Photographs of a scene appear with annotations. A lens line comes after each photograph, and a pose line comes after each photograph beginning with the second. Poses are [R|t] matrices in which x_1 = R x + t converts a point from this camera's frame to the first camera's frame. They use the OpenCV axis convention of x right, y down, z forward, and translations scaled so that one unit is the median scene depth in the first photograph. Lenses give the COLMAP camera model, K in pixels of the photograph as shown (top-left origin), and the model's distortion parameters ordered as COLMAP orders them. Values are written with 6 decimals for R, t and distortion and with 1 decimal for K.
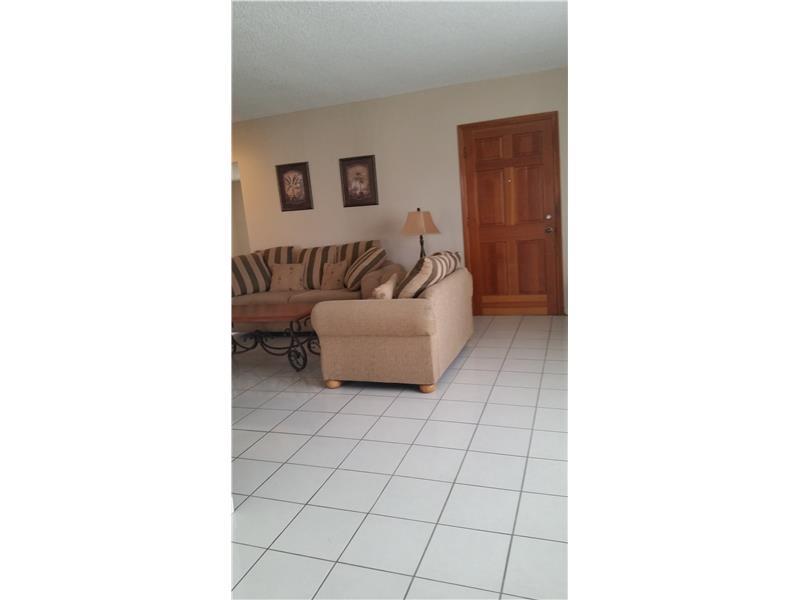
lens RADIAL K [[456.8, 0, 400.0], [0, 456.8, 300.0], [0, 0, 1]] dist [0.002030, 0.000204]
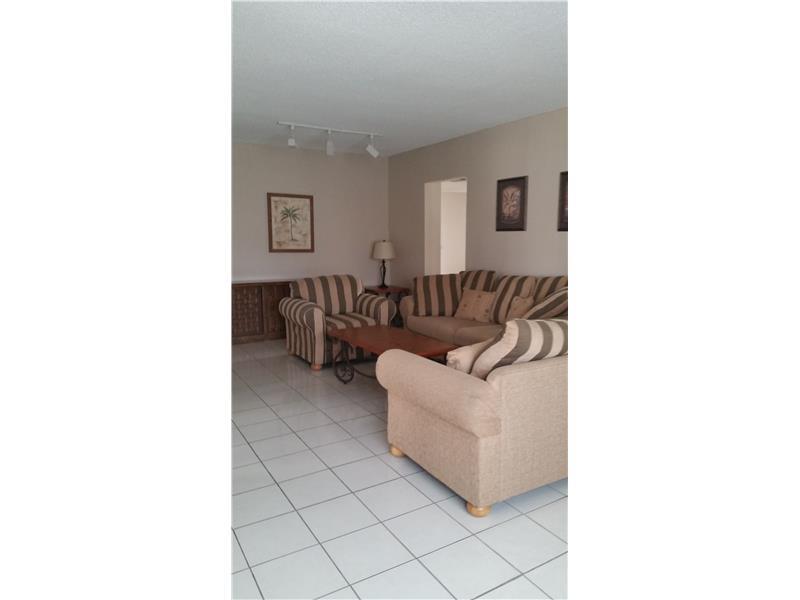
lens RADIAL K [[466.0, 0, 400.0], [0, 466.0, 300.0], [0, 0, 1]] dist [0.119258, 0.000052]
pose [[0.776574, 0.156065, -0.610390, 0.204186], [-0.164129, 0.985494, 0.043157, -0.075795], [0.608272, 0.066668, 0.790924, 0.175529]]
